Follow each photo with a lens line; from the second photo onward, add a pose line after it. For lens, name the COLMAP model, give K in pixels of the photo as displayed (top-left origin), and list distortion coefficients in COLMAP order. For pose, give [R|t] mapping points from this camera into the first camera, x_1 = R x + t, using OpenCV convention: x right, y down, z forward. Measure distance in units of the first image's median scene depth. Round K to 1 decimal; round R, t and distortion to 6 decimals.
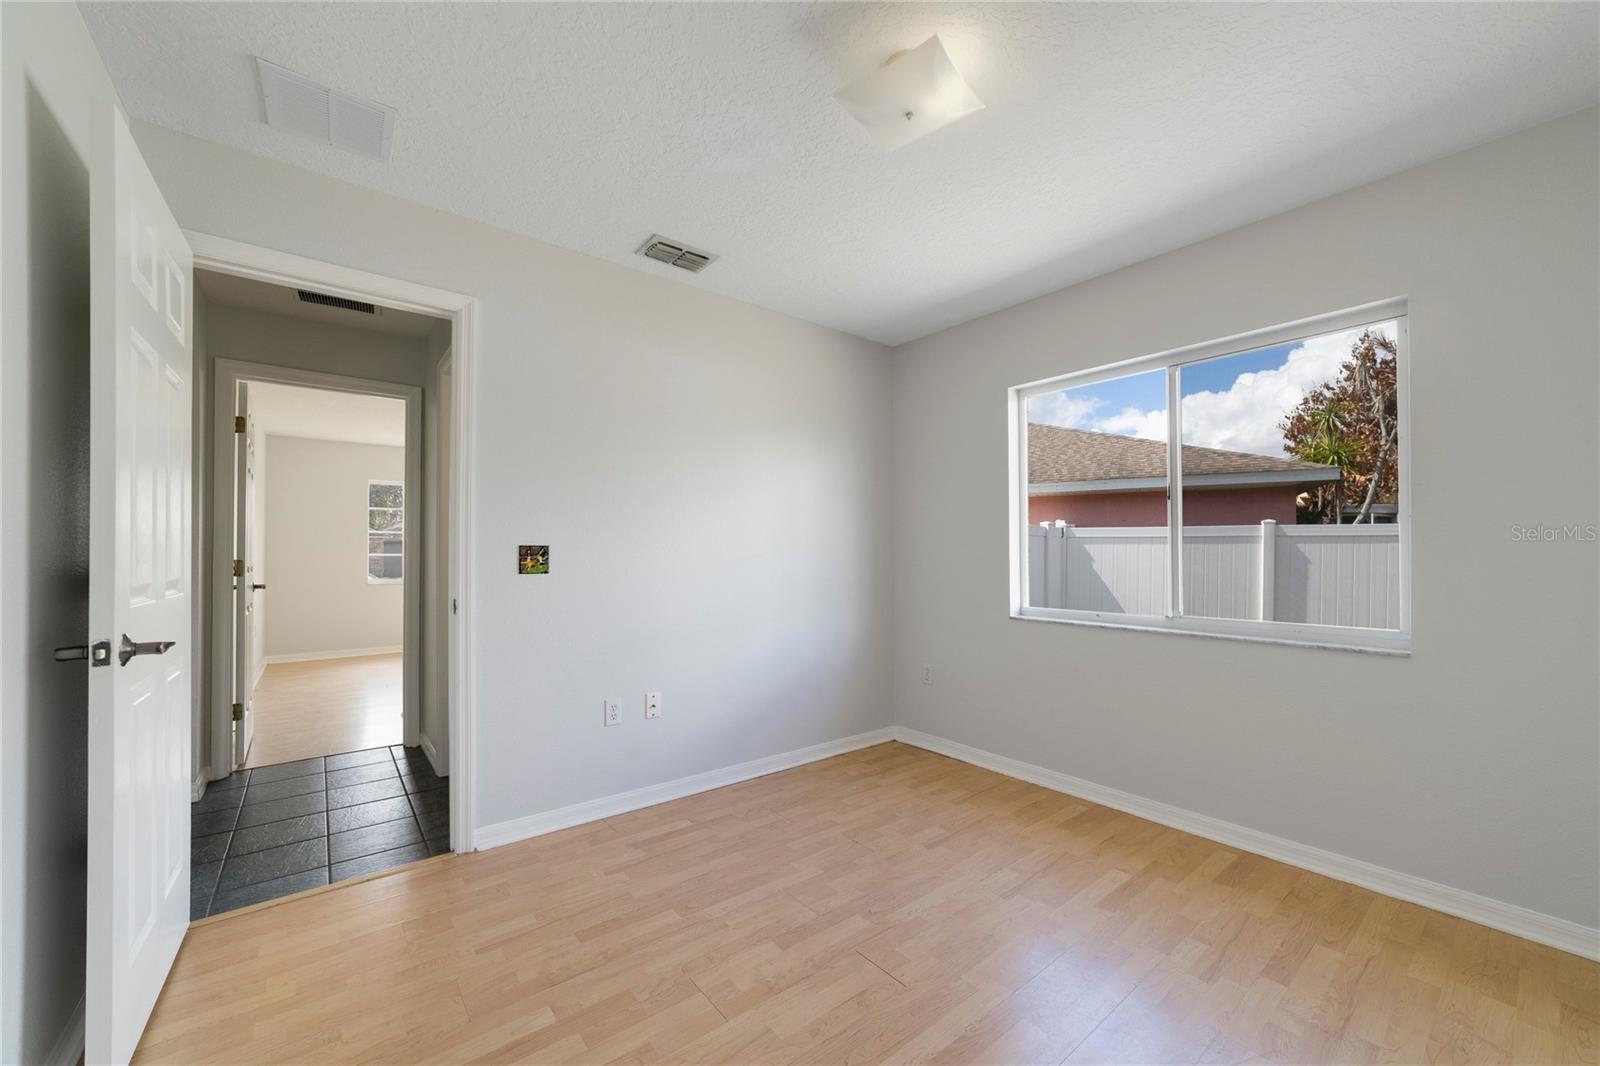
lens RADIAL K [[615.3, 0, 803.2], [0, 615.3, 548.4], [0, 0, 1]] dist [-0.011436, 0.000668]
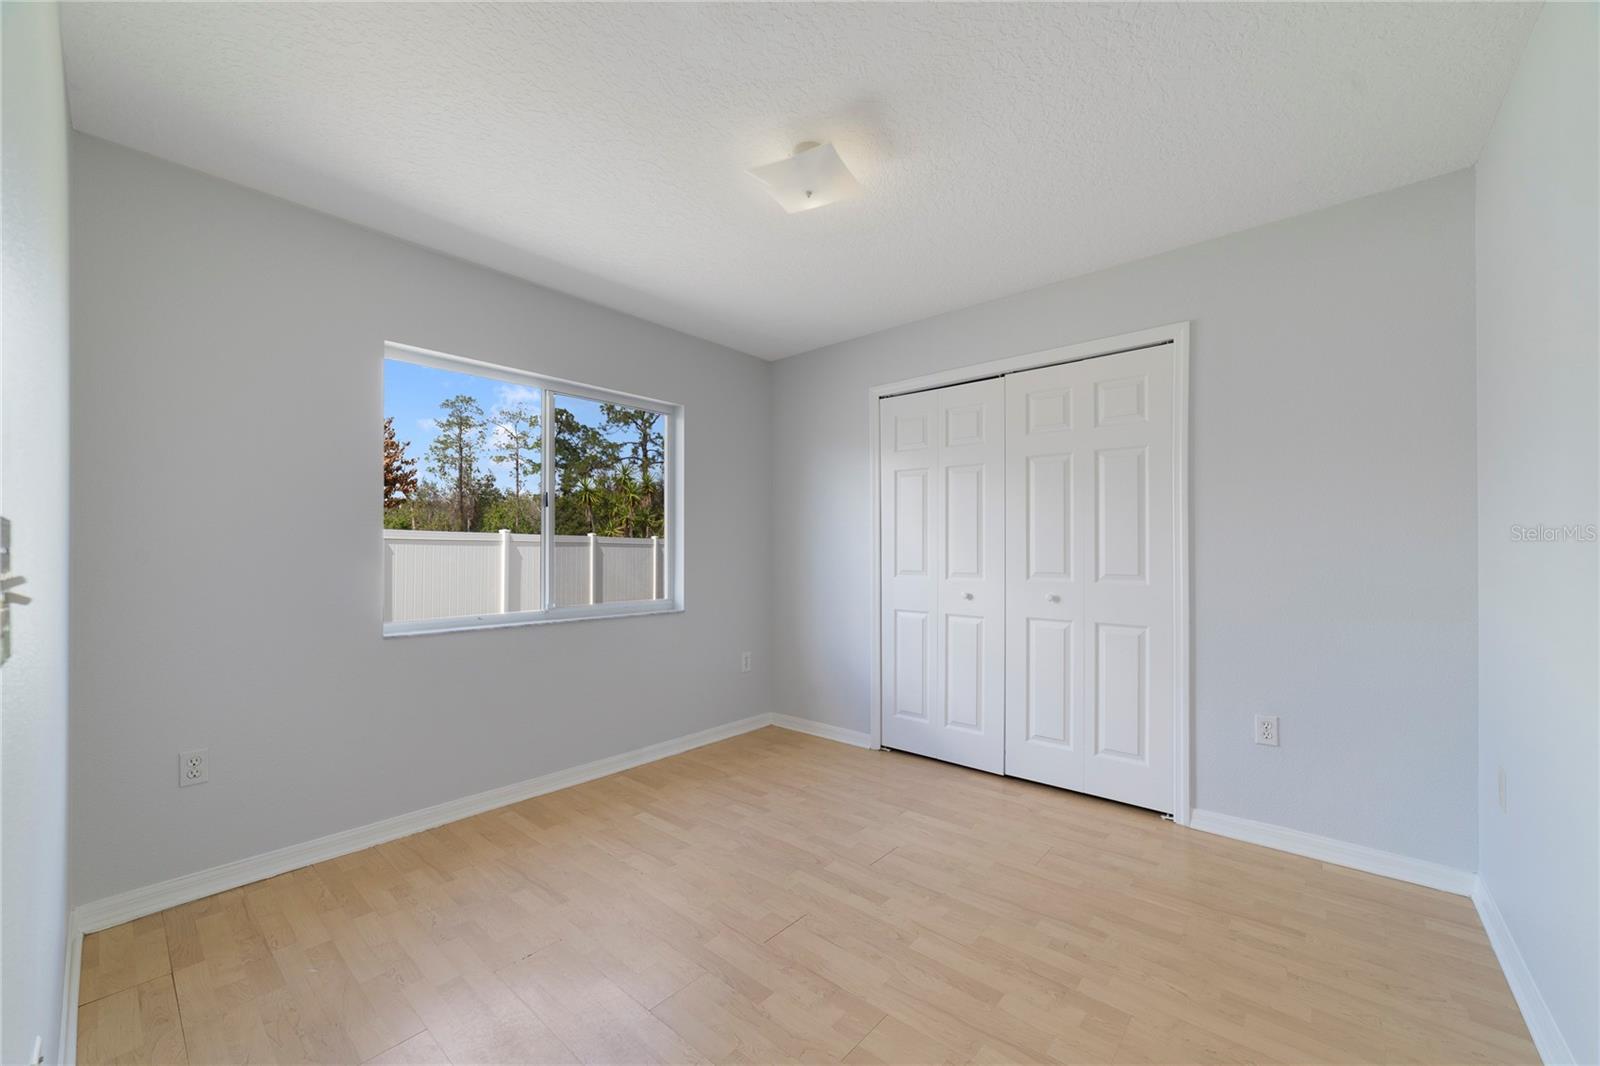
lens RADIAL K [[615.3, 0, 803.2], [0, 615.3, 548.4], [0, 0, 1]] dist [-0.011436, 0.000668]
pose [[-0.175724, 0.006394, 0.984419, -0.571061], [-0.003292, 0.999969, -0.007083, 0.004198], [-0.984434, -0.004486, -0.175697, 0.683799]]
